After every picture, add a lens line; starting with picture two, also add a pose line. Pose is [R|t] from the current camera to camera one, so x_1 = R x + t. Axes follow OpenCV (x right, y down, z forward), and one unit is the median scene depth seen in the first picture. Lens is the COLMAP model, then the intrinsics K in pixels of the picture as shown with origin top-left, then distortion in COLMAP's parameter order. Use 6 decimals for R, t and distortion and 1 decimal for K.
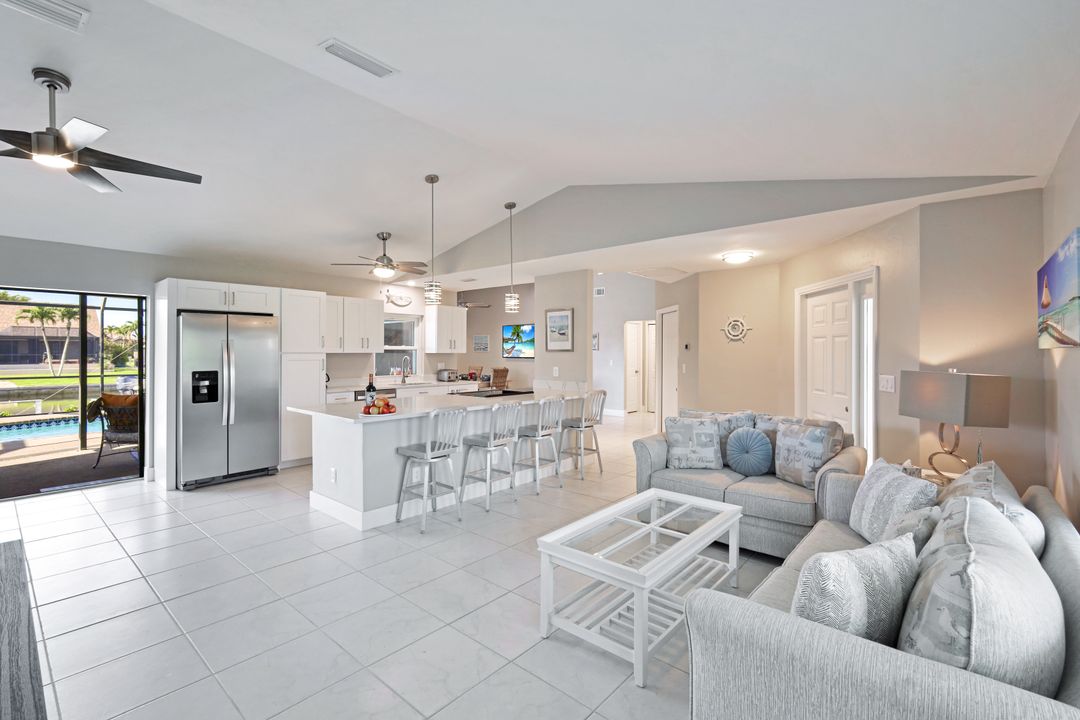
lens RADIAL K [[500.9, 0, 517.8], [0, 500.9, 347.2], [0, 0, 1]] dist [-0.002070, -0.000188]
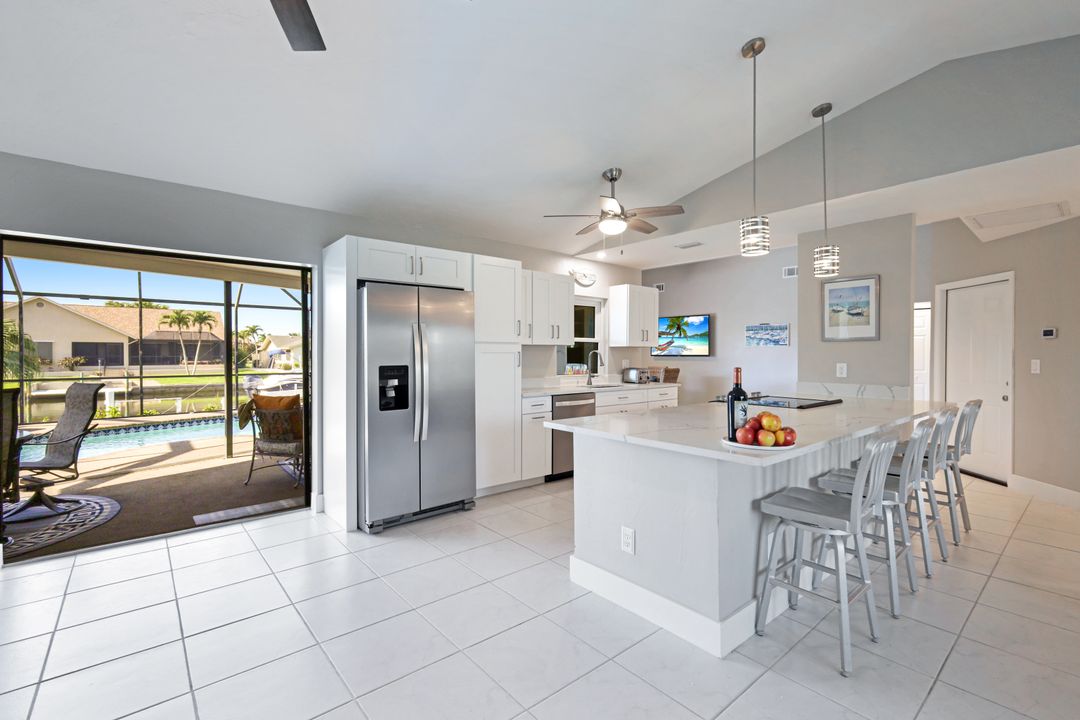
lens RADIAL K [[506.9, 0, 501.7], [0, 506.9, 355.9], [0, 0, 1]] dist [0.002283, 0.000202]
pose [[0.981413, -0.001973, -0.191898, -0.266277], [0.004475, 0.999911, 0.012601, 0.020041], [0.191856, -0.013225, 0.981334, 0.256240]]
